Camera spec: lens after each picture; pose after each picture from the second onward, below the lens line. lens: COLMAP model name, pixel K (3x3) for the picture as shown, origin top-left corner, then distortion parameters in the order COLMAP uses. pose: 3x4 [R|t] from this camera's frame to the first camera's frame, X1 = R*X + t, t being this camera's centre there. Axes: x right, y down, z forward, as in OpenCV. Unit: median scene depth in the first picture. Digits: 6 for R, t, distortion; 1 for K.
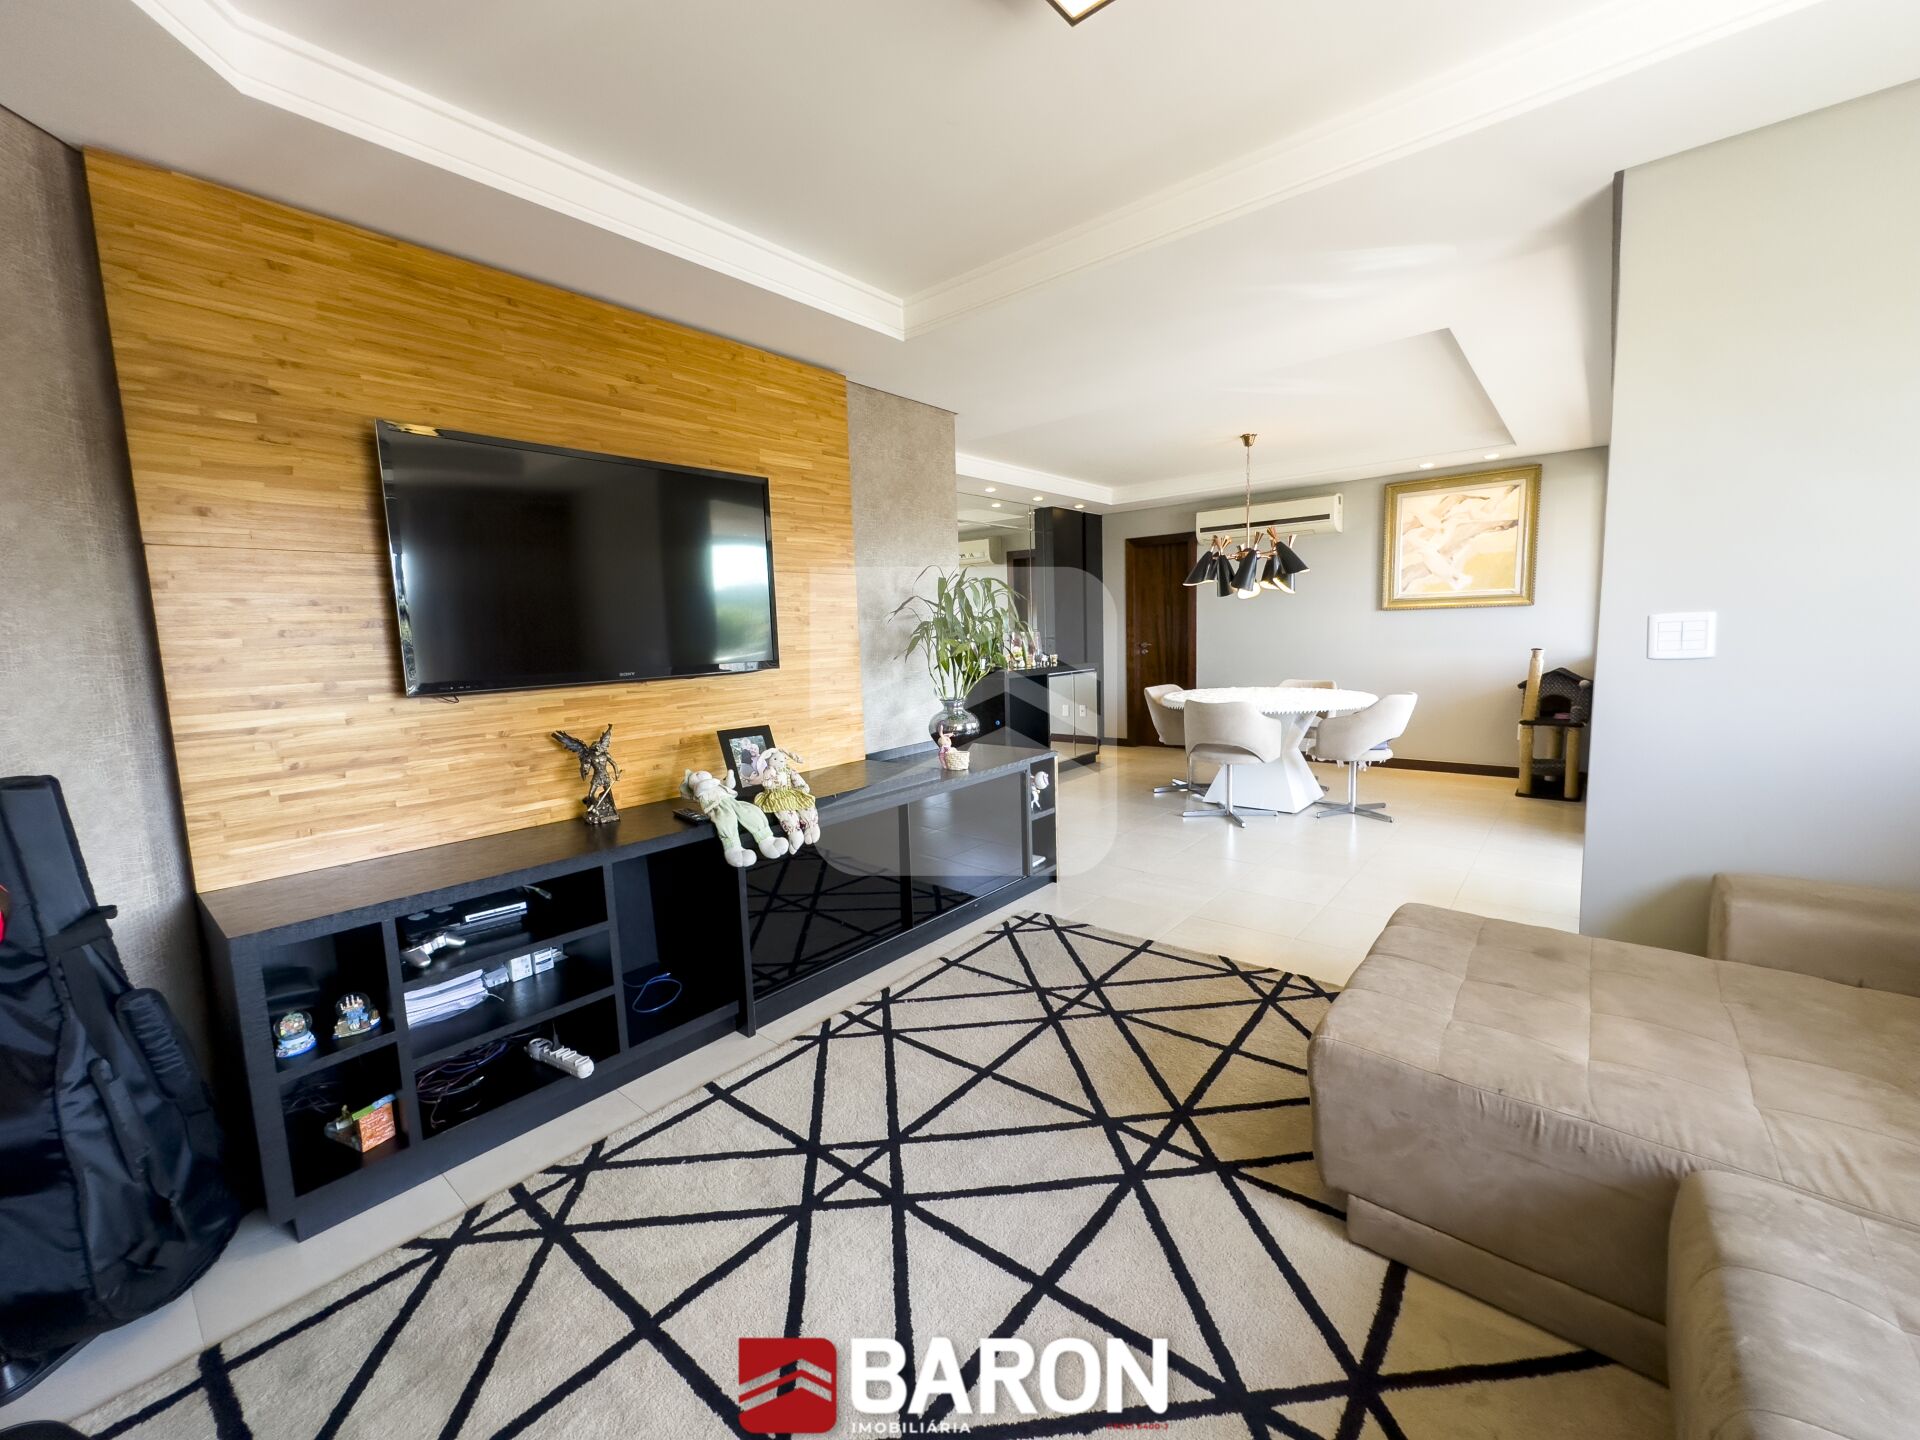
lens RADIAL K [[774.4, 0, 954.1], [0, 774.4, 715.3], [0, 0, 1]] dist [0.002245, 0.000215]
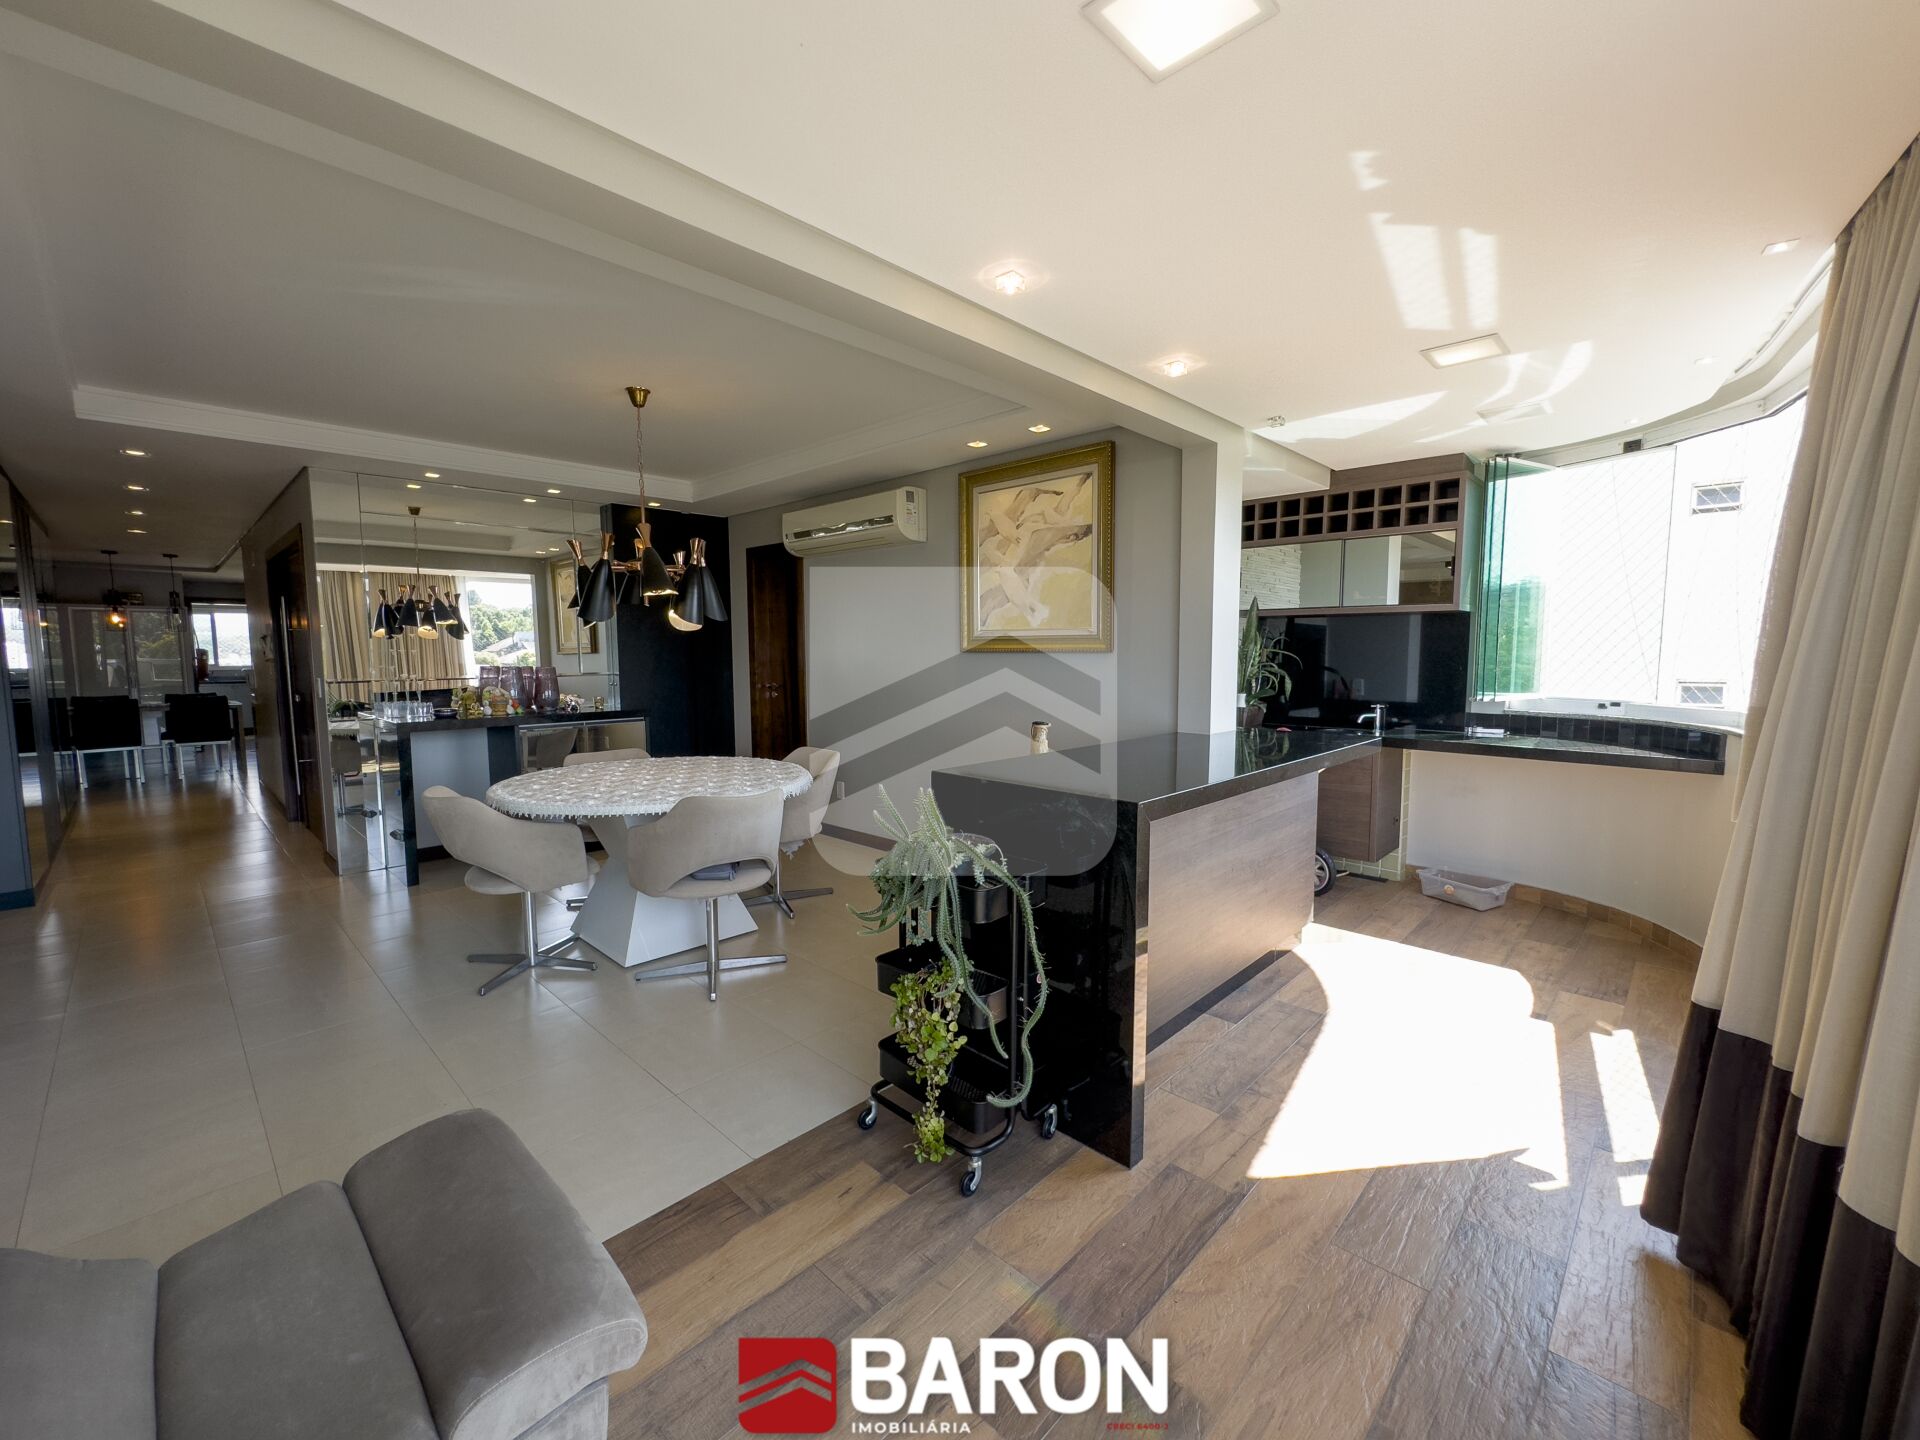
lens RADIAL K [[774.4, 0, 954.1], [0, 774.4, 715.3], [0, 0, 1]] dist [0.002245, 0.000215]
pose [[0.997396, 0.033964, -0.063627, 0.605555], [-0.035526, 0.999090, -0.023585, -0.062554], [0.062768, 0.025784, 0.997695, 0.304432]]
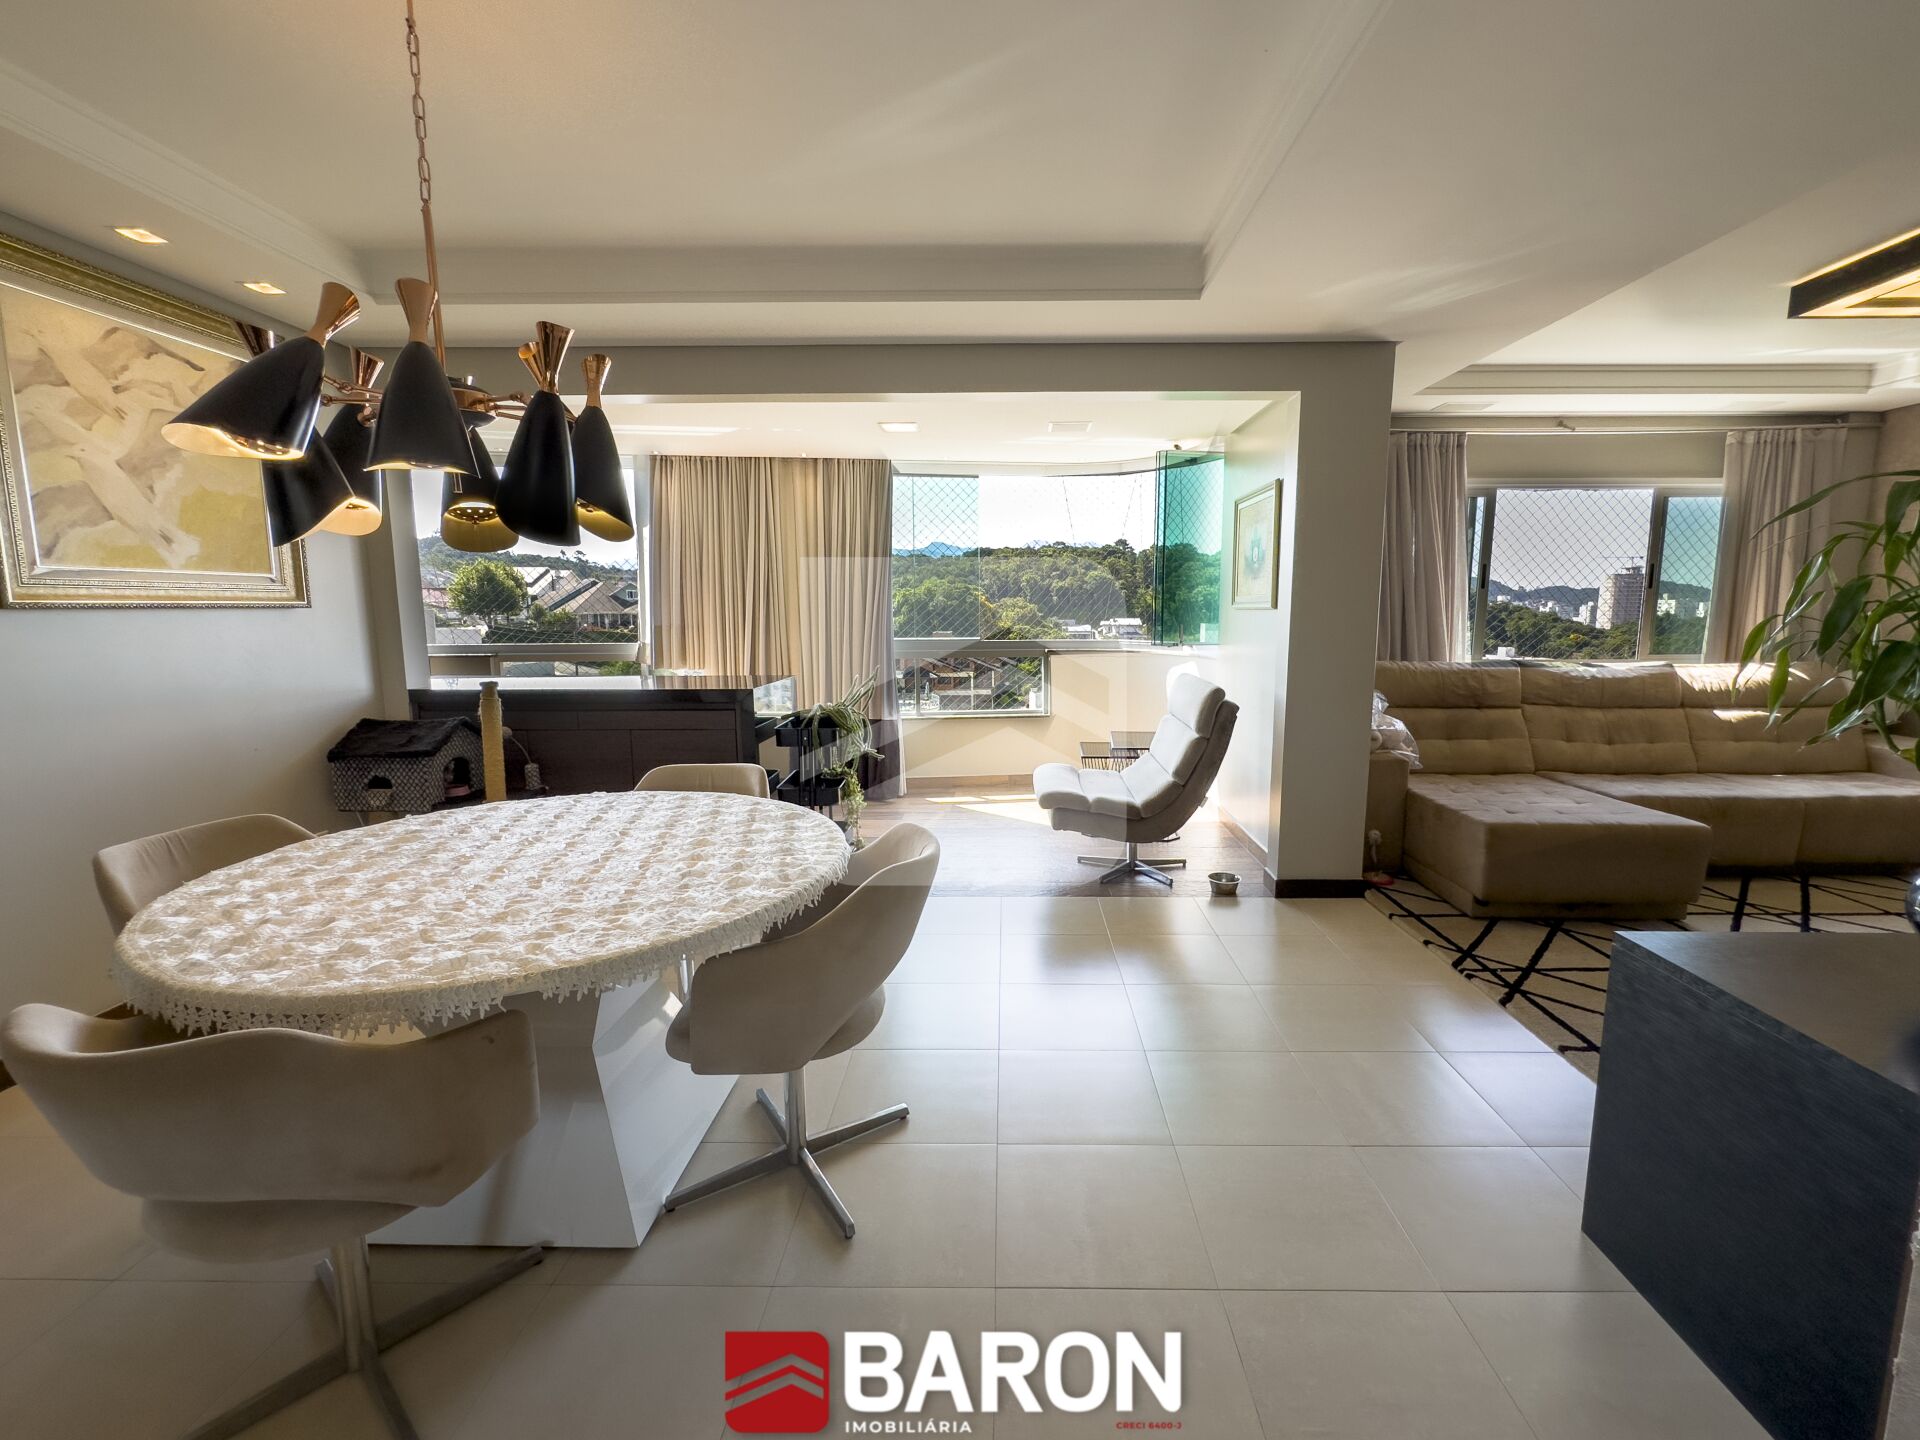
lens RADIAL K [[826.7, 0, 1011.2], [0, 826.7, 715.3], [0, 0, 1]] dist [0.001606, 0.000393]
pose [[-0.638250, -0.068284, 0.766795, 0.002966], [0.108373, 0.978170, 0.177312, -0.109515], [-0.762163, 0.196269, -0.616917, 0.918134]]
